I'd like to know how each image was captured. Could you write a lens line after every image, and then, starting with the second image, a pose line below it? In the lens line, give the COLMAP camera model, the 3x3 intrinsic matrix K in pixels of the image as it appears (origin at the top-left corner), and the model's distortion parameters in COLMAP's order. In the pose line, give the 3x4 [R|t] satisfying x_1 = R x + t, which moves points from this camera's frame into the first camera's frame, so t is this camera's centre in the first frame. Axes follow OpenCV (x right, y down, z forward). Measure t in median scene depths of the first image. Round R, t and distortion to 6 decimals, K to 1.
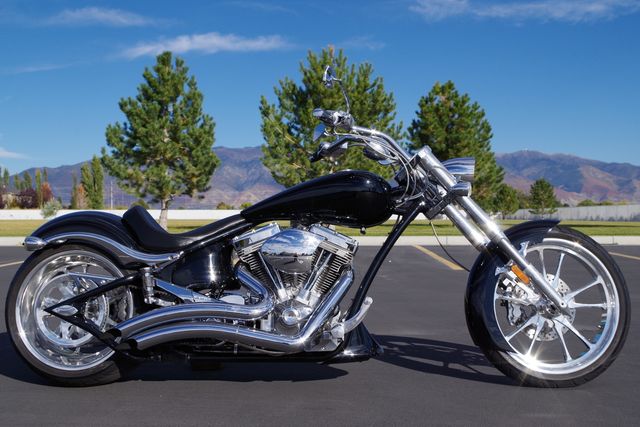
lens RADIAL K [[766.5, 0, 291.7], [0, 766.5, 213.5], [0, 0, 1]] dist [-0.025904, 0.023909]
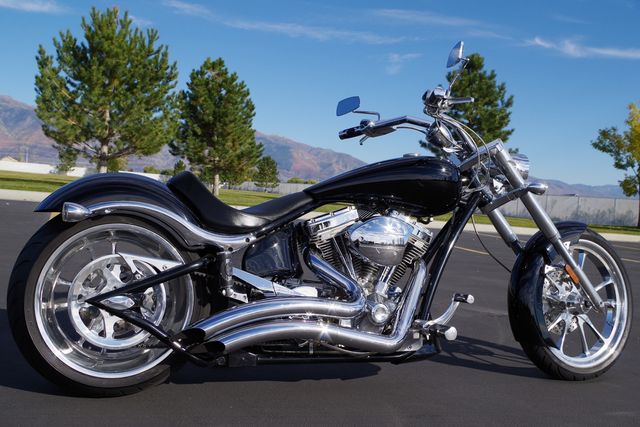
lens RADIAL K [[699.5, 0, 307.0], [0, 699.5, 232.0], [0, 0, 1]] dist [-0.058042, 0.012133]
pose [[0.913764, 0.054284, 0.402601, -0.068608], [-0.085318, 0.994573, 0.059541, -0.000257], [-0.397185, -0.088756, 0.913437, 0.049334]]
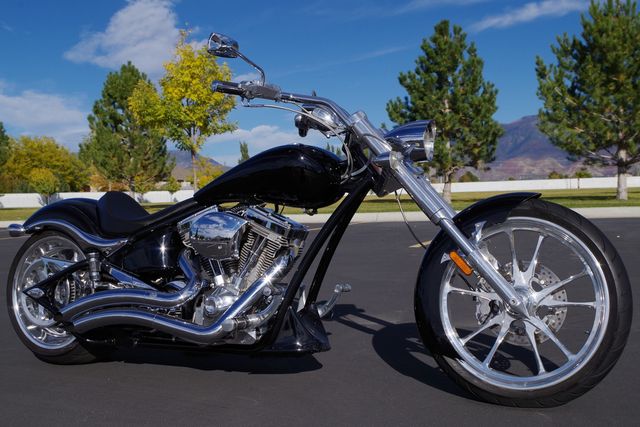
lens RADIAL K [[766.5, 0, 291.7], [0, 766.5, 213.5], [0, 0, 1]] dist [-0.025904, 0.023909]
pose [[0.904890, -0.018032, -0.425264, 0.080573], [0.033231, 0.999046, 0.028348, -0.000185], [0.424347, -0.039784, 0.904625, 0.032933]]
